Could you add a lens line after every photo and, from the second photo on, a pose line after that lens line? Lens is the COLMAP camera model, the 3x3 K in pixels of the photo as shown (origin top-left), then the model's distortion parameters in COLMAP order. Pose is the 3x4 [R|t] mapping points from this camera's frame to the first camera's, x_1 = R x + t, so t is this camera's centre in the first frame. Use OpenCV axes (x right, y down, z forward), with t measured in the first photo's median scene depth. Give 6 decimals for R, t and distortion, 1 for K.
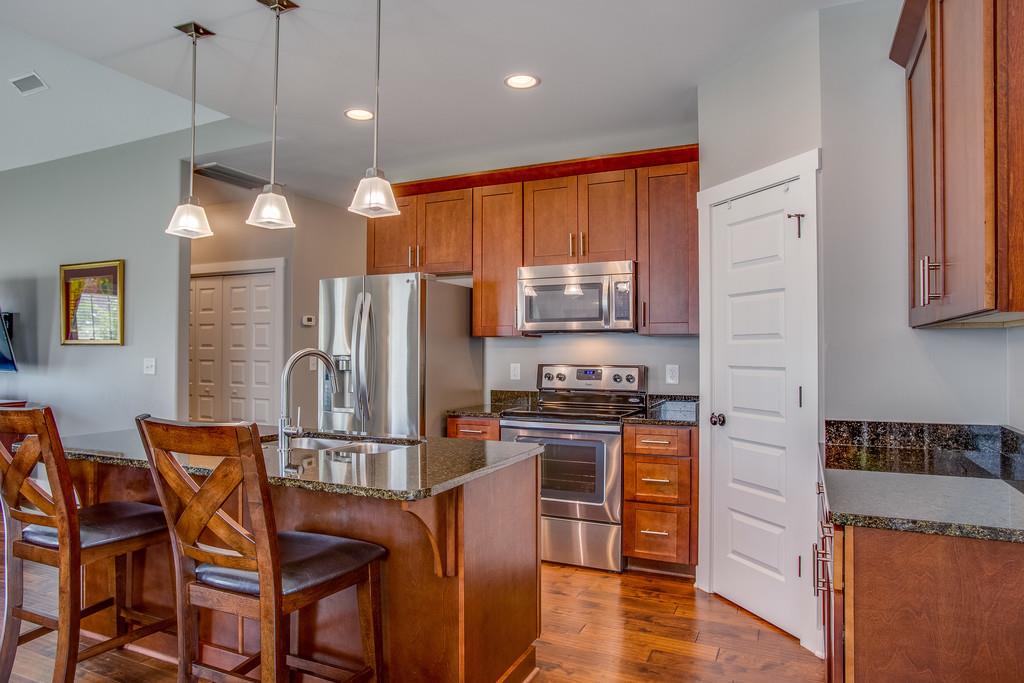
lens RADIAL K [[639.3, 0, 513.5], [0, 639.3, 337.0], [0, 0, 1]] dist [-0.002519, -0.000248]
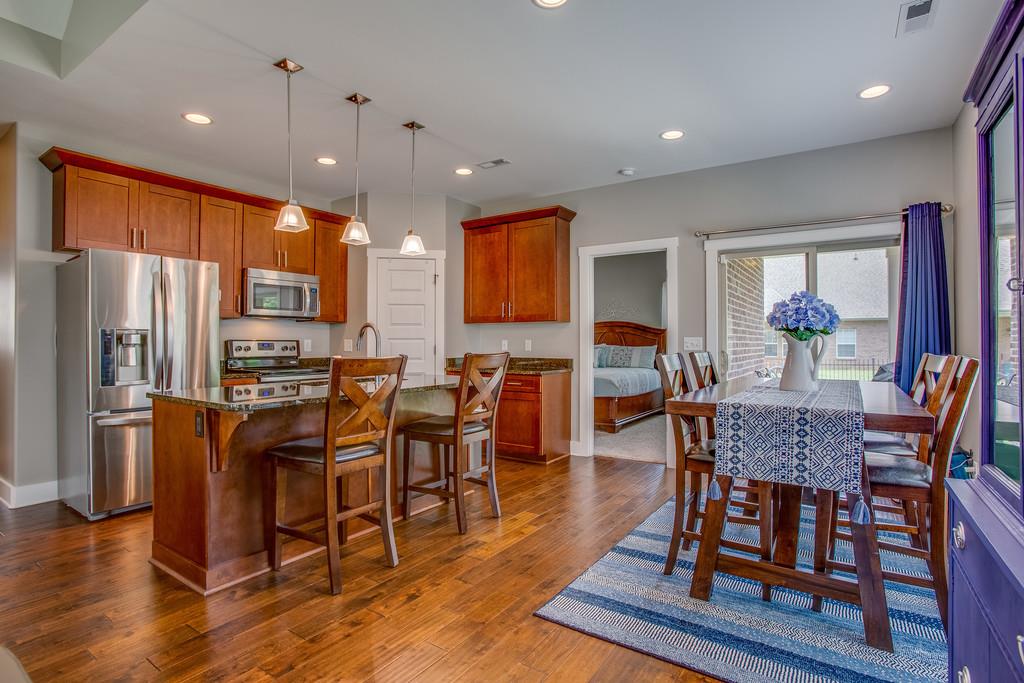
lens RADIAL K [[511.6, 0, 492.2], [0, 511.6, 340.3], [0, 0, 1]] dist [-0.033205, 0.001065]
pose [[0.189116, 0.004692, 0.981943, -0.951780], [-0.019282, 0.999814, -0.001063, 0.037338], [-0.981765, -0.018733, 0.189171, 0.282951]]
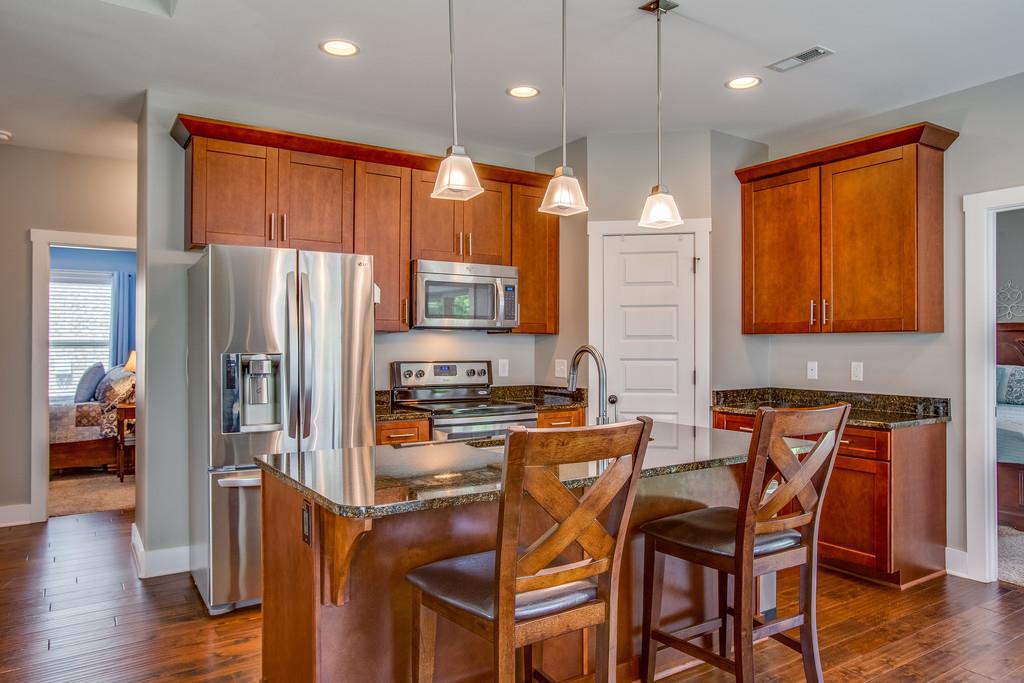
lens RADIAL K [[690.5, 0, 498.5], [0, 690.5, 342.3], [0, 0, 1]] dist [-0.099439, 0.133804]
pose [[0.539246, 0.007728, 0.842113, -0.785887], [-0.018288, 0.999830, 0.002535, 0.009759], [-0.841950, -0.016768, 0.539295, 0.347470]]
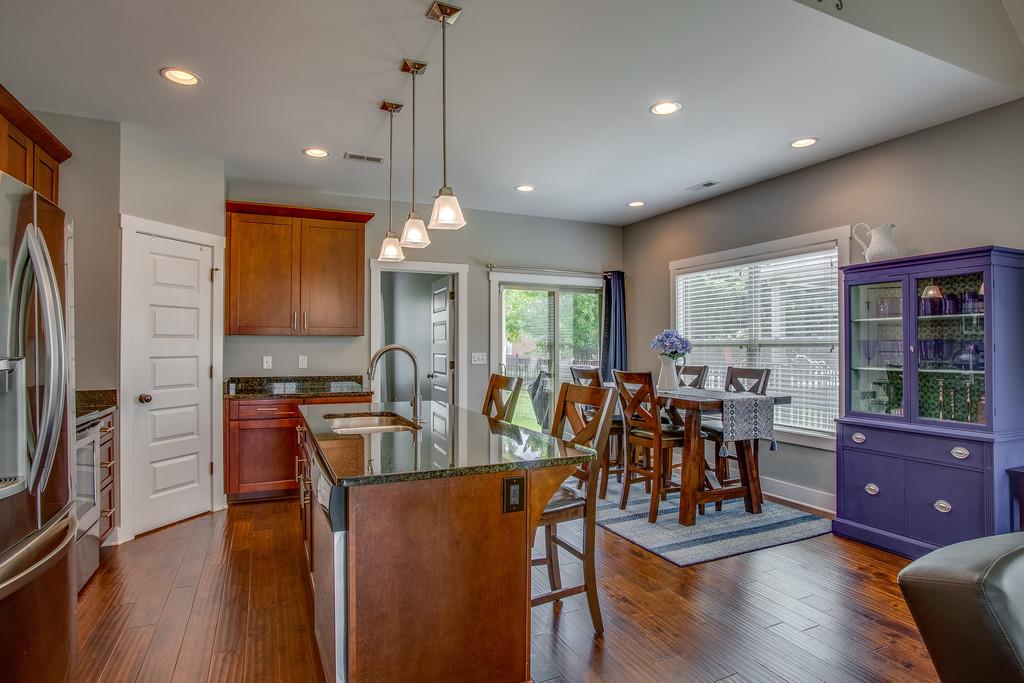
lens RADIAL K [[543.9, 0, 501.8], [0, 543.9, 340.4], [0, 0, 1]] dist [-0.065407, 0.039567]
pose [[-0.742726, 0.005828, 0.669571, -0.754139], [-0.011974, 0.999687, -0.021983, 0.020064], [-0.669489, -0.024344, -0.742423, 1.046570]]
